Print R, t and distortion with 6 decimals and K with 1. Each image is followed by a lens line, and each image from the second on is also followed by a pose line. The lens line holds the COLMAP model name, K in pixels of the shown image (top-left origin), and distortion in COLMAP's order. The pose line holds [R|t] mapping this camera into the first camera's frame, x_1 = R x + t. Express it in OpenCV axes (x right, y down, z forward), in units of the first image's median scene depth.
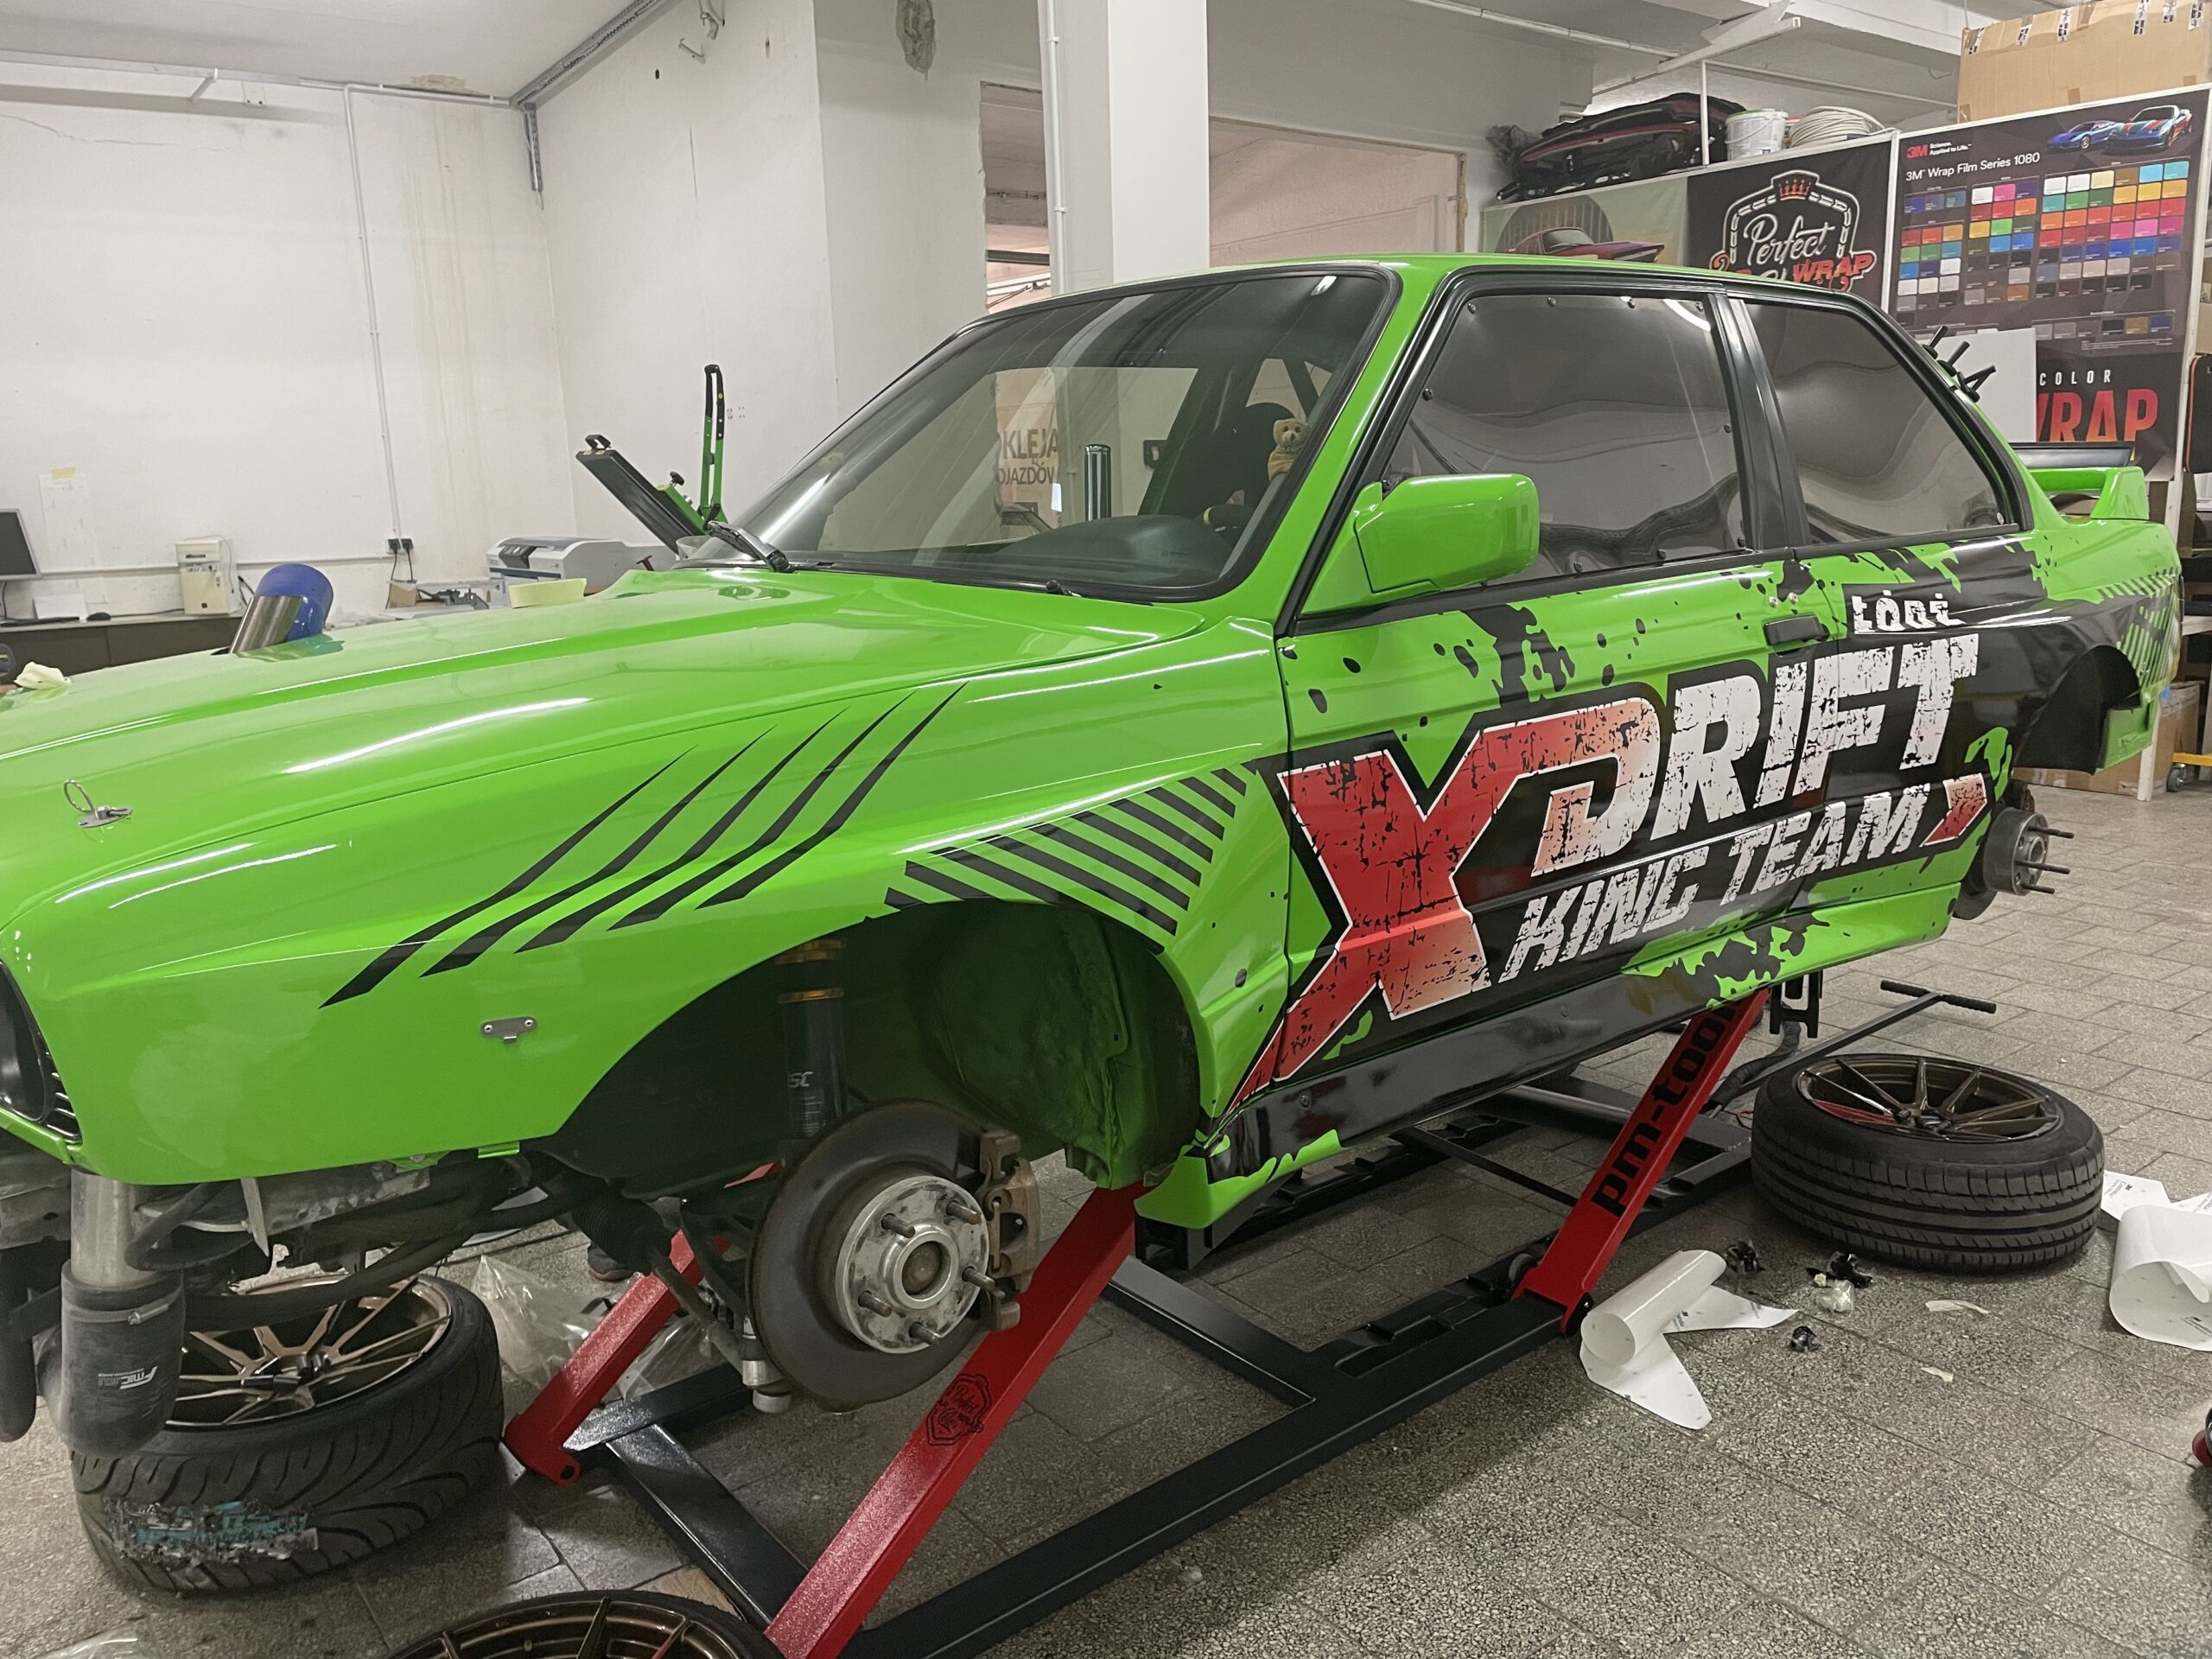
lens RADIAL K [[1682.9, 0, 1109.3], [0, 1682.9, 817.7], [0, 0, 1]] dist [0.077630, -0.097542]
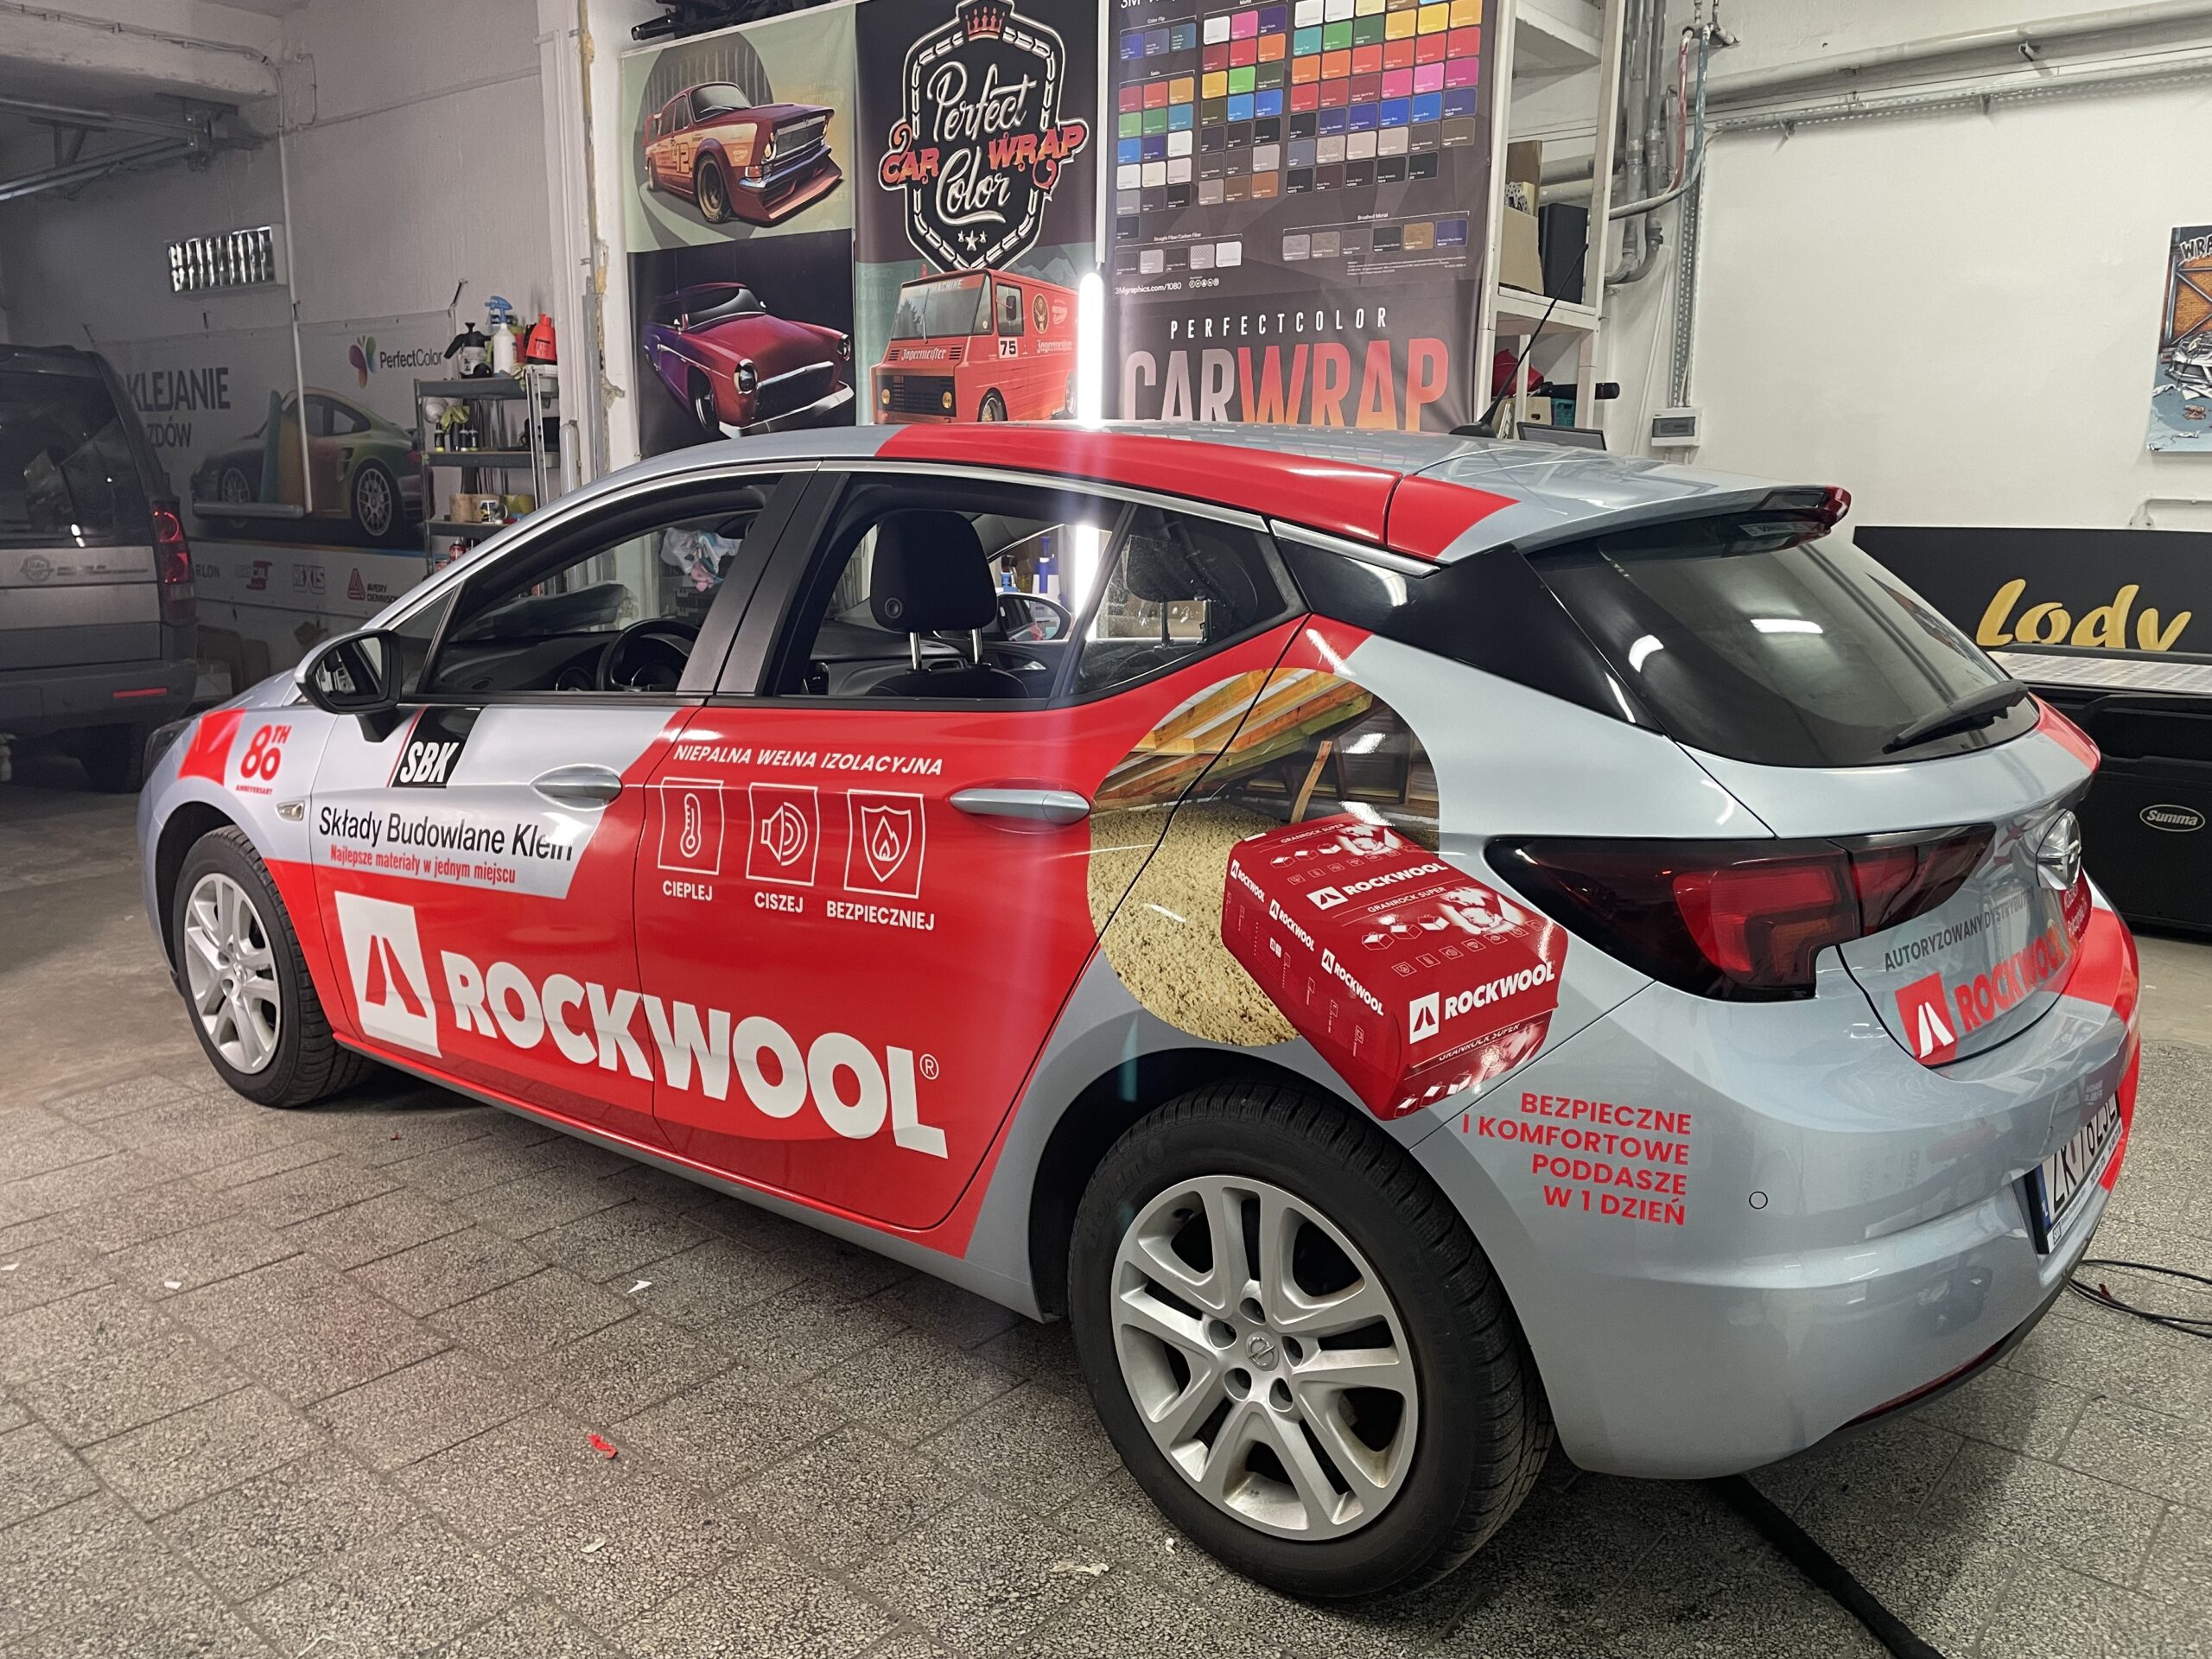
lens RADIAL K [[1682.9, 0, 1110.5], [0, 1682.9, 817.2], [0, 0, 1]] dist [0.077630, -0.097542]
pose [[0.974870, 0.000946, 0.222772, 0.312362], [0.002208, 0.999901, -0.013907, -0.057222], [-0.222763, 0.014050, 0.974771, 0.369727]]
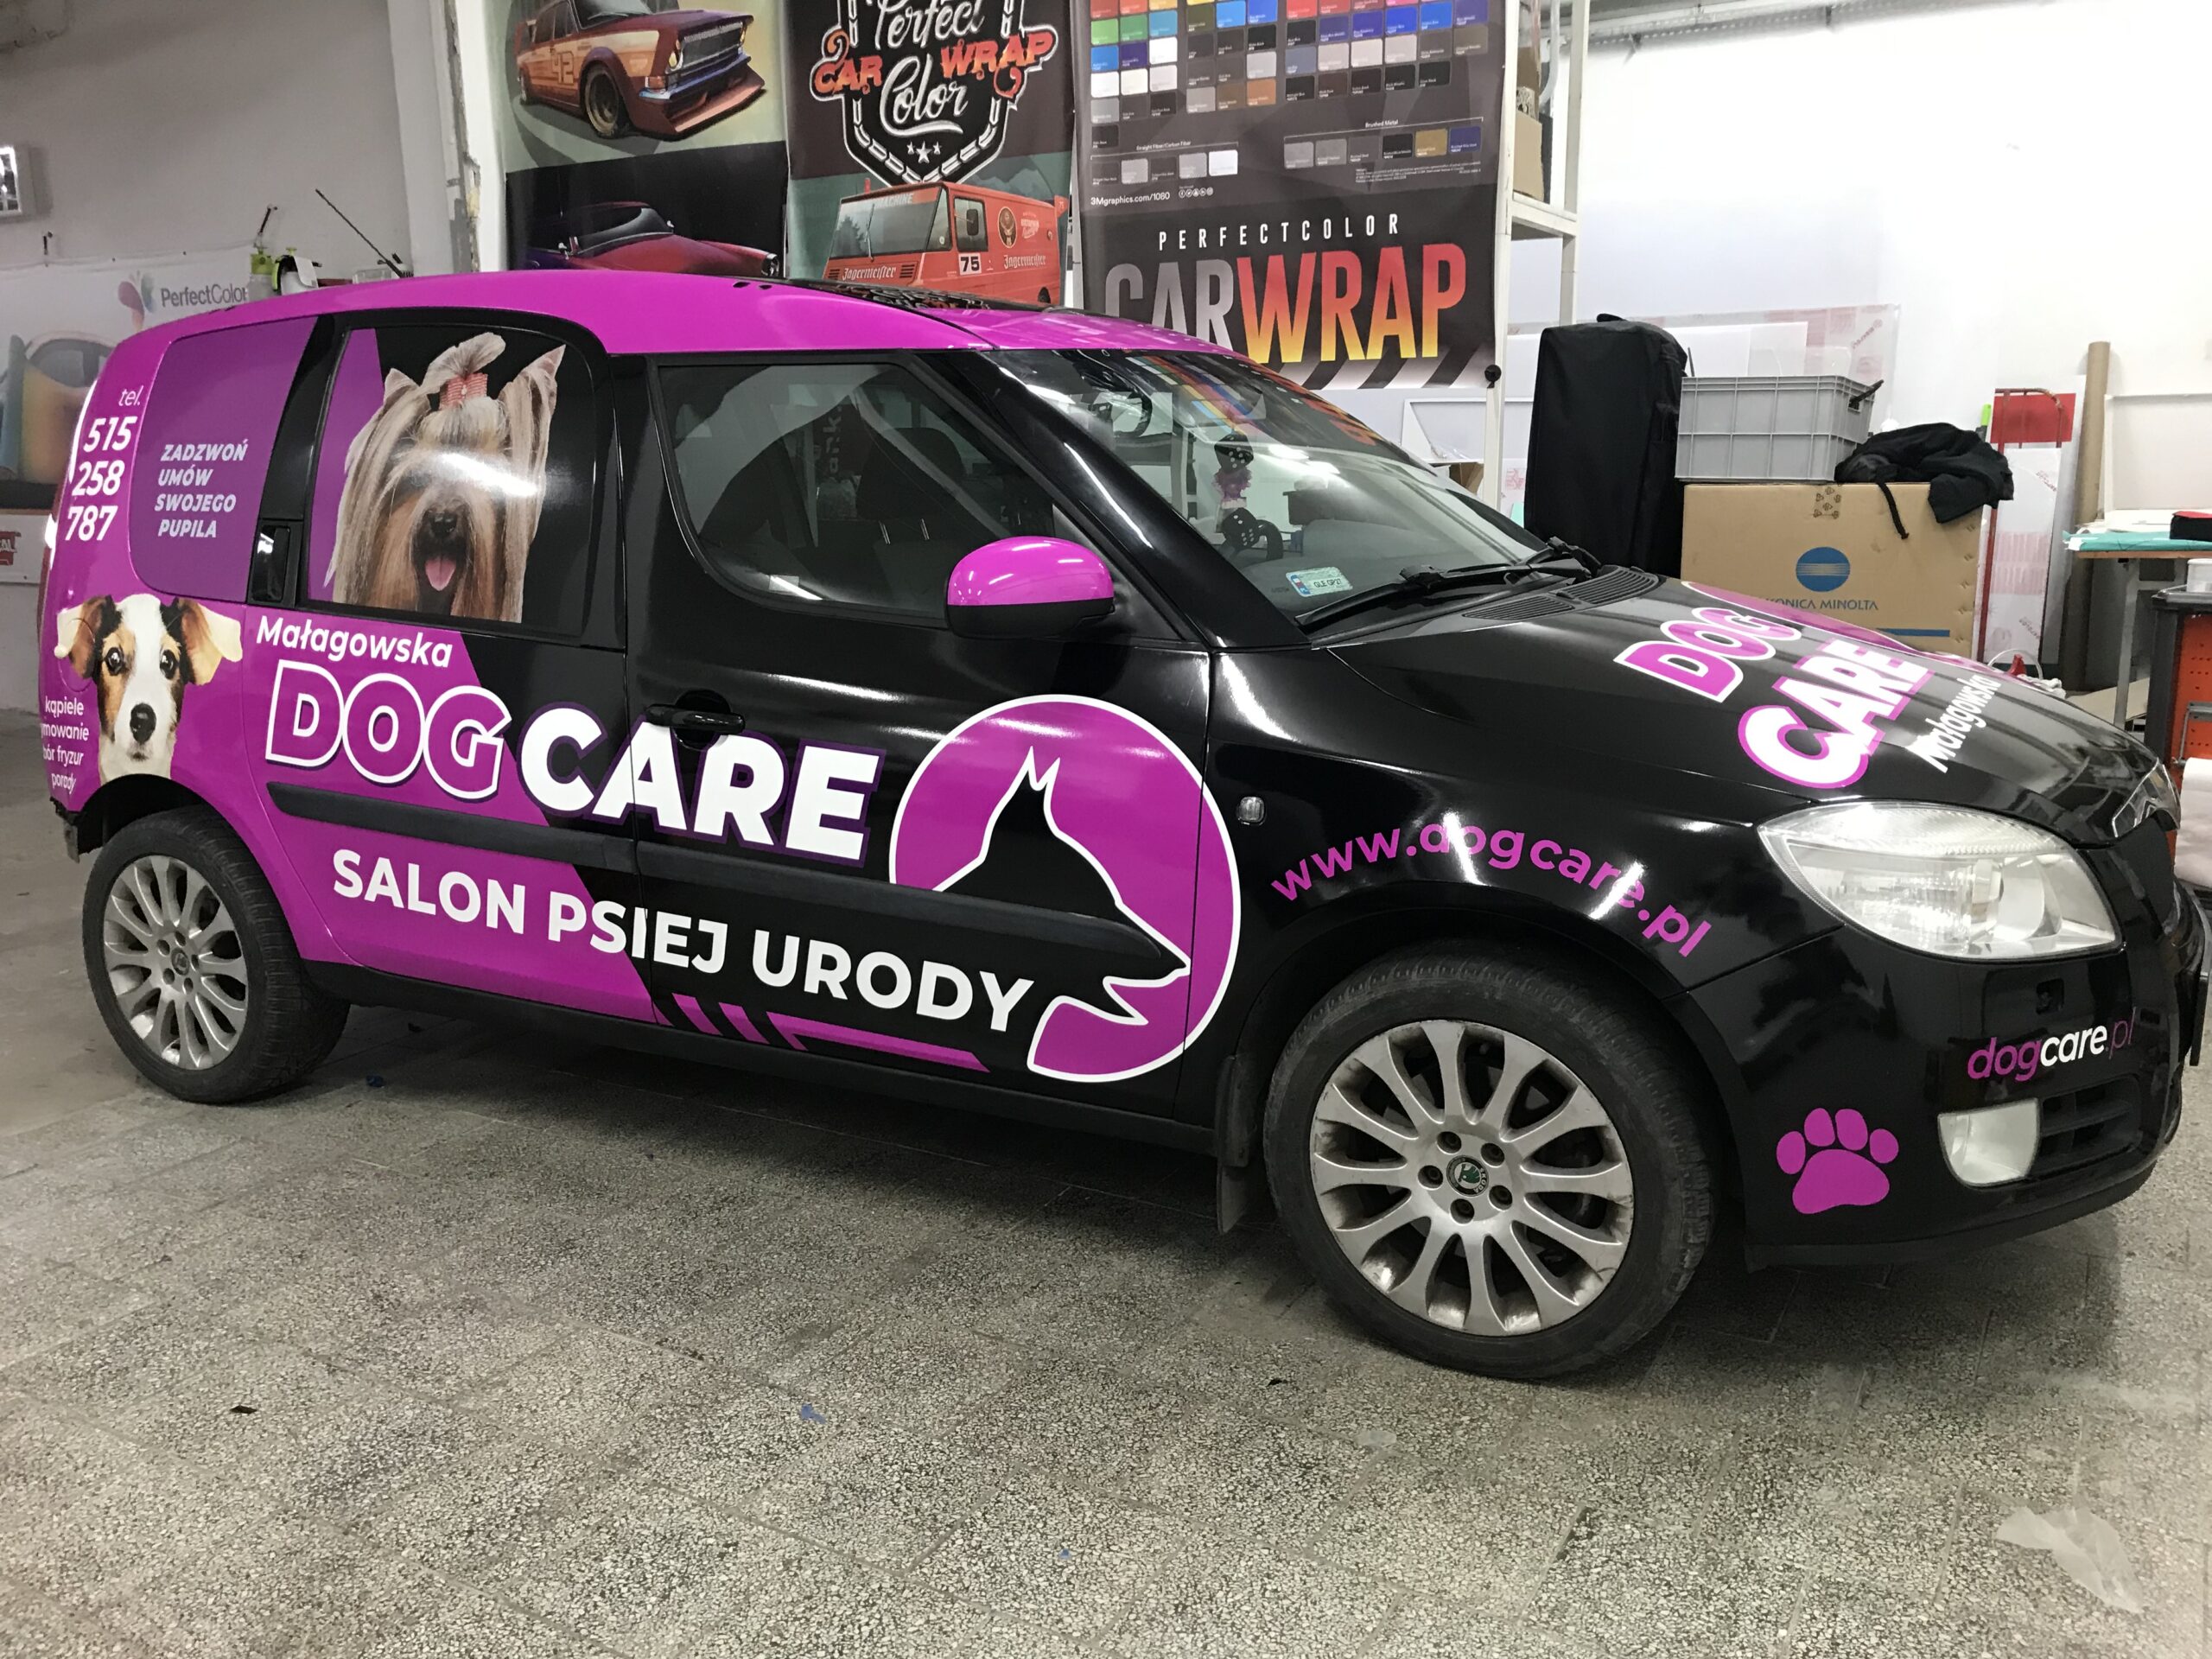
lens RADIAL K [[1822.6, 0, 1092.2], [0, 1822.6, 808.7], [0, 0, 1]] dist [0.009502, 0.000347]
pose [[0.928223, -0.060486, 0.367074, 0.196510], [0.063384, 0.997980, 0.004164, -0.046437], [-0.366584, 0.019402, 0.930183, 0.374658]]
